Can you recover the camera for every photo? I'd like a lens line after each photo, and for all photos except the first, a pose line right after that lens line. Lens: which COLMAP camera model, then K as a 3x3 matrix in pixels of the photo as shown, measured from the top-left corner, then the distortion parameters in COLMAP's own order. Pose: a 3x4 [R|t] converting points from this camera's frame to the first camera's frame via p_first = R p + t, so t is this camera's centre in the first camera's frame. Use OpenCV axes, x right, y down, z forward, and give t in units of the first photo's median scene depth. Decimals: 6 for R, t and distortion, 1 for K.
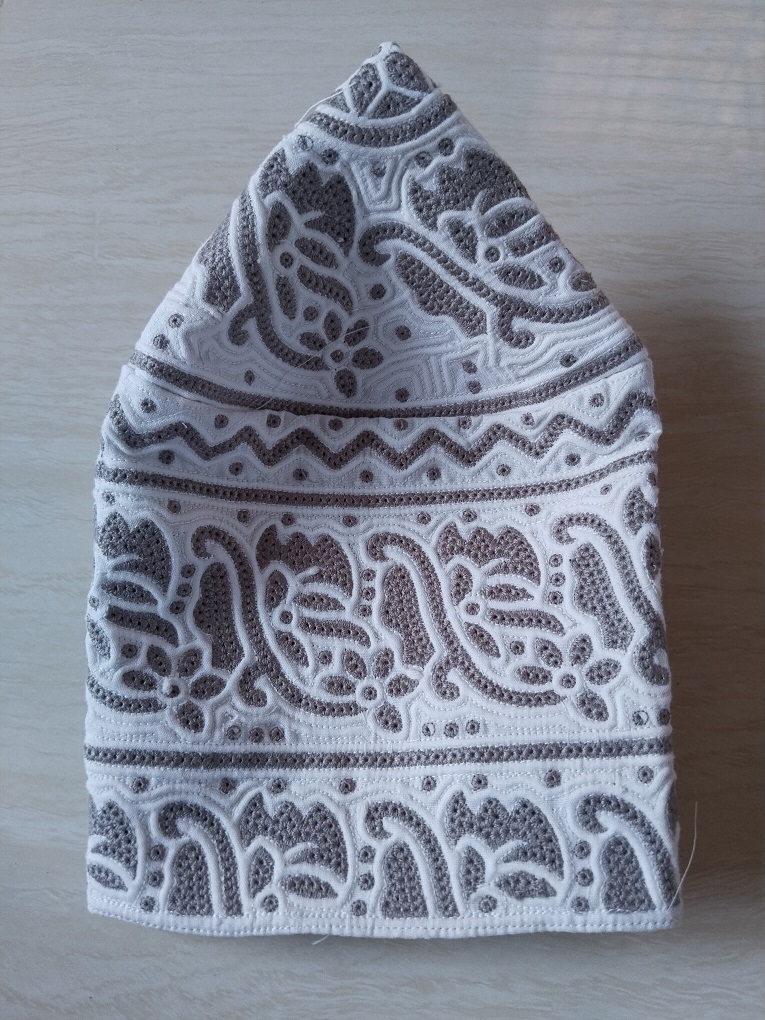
lens RADIAL K [[865.7, 0, 382.5], [0, 865.7, 510.0], [0, 0, 1]] dist [-0.025025, 0.005659]
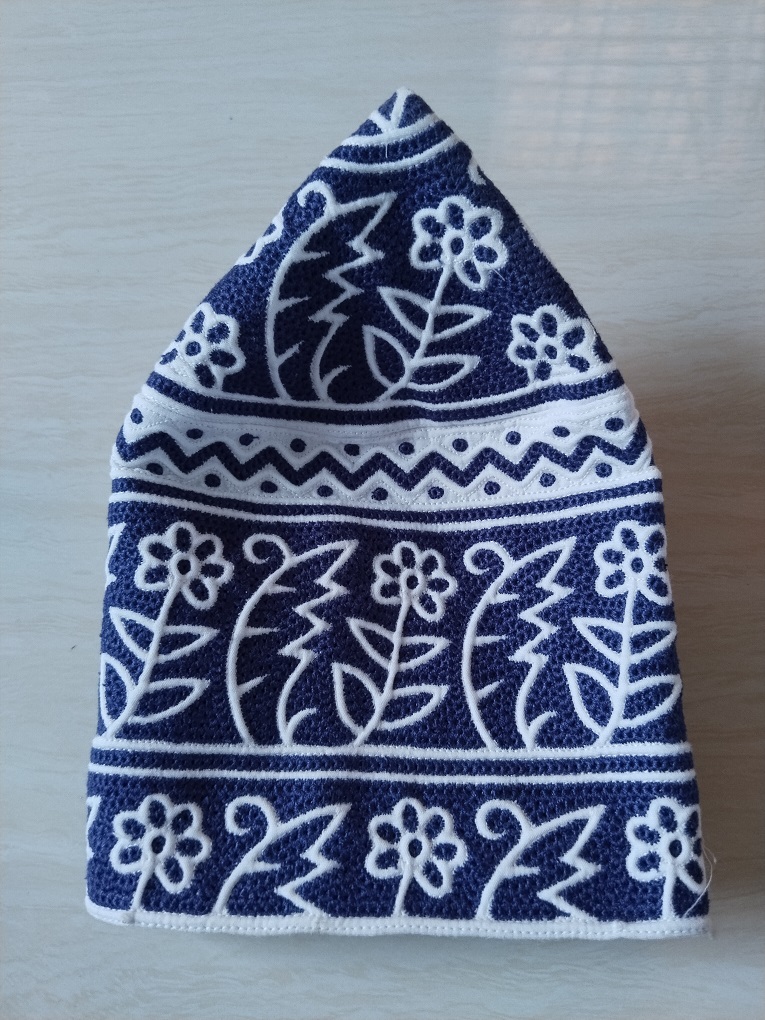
lens RADIAL K [[865.7, 0, 382.5], [0, 865.7, 510.0], [0, 0, 1]] dist [-0.025025, 0.005659]
pose [[0.999024, -0.042657, 0.011497, 0.177974], [0.043064, 0.998355, -0.037842, 0.040423], [-0.009864, 0.038300, 0.999218, -0.047925]]
